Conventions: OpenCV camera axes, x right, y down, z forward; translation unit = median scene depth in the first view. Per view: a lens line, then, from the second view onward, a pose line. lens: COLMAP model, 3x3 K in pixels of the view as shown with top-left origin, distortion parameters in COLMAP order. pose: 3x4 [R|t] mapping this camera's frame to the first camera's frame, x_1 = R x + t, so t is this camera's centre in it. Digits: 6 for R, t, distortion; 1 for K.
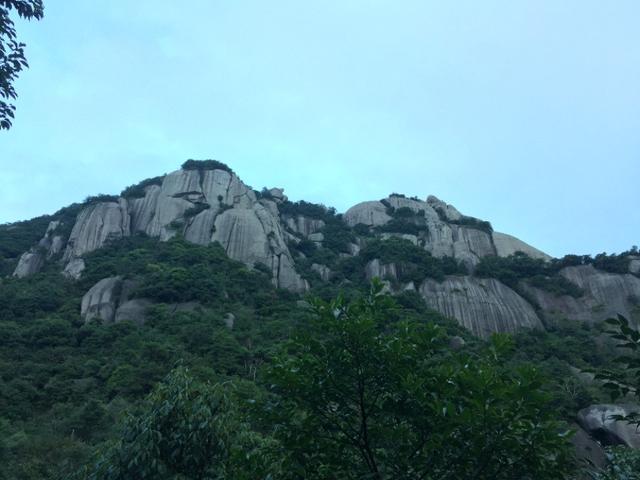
lens RADIAL K [[538.6, 0, 320.0], [0, 538.6, 240.0], [0, 0, 1]] dist [0.058999, 0.001617]
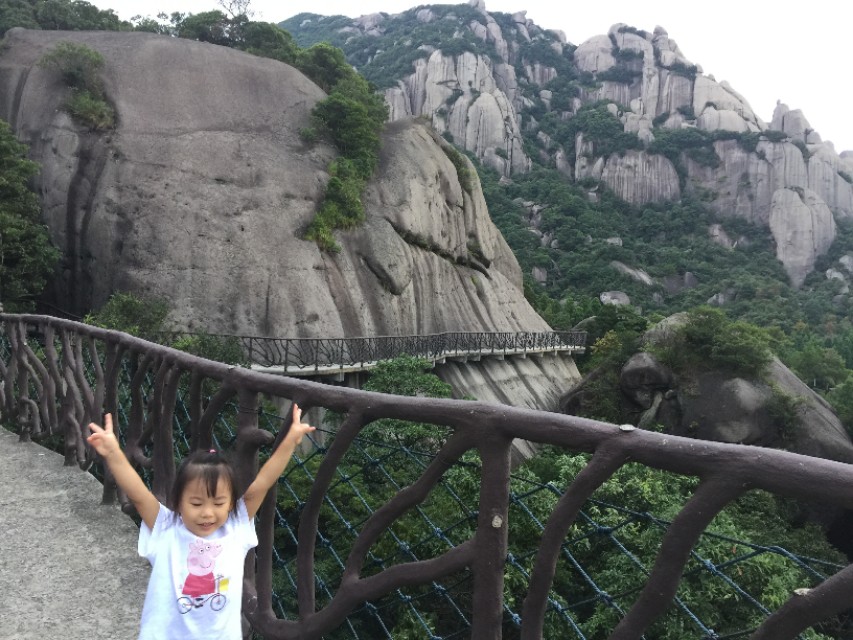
lens RADIAL K [[717.9, 0, 426.5], [0, 717.9, 320.0], [0, 0, 1]] dist [0.058999, 0.001617]
pose [[0.963176, 0.042137, -0.265549, 0.225298], [0.126179, 0.801294, 0.584814, -0.701997], [0.237425, -0.596785, 0.766470, -0.806323]]
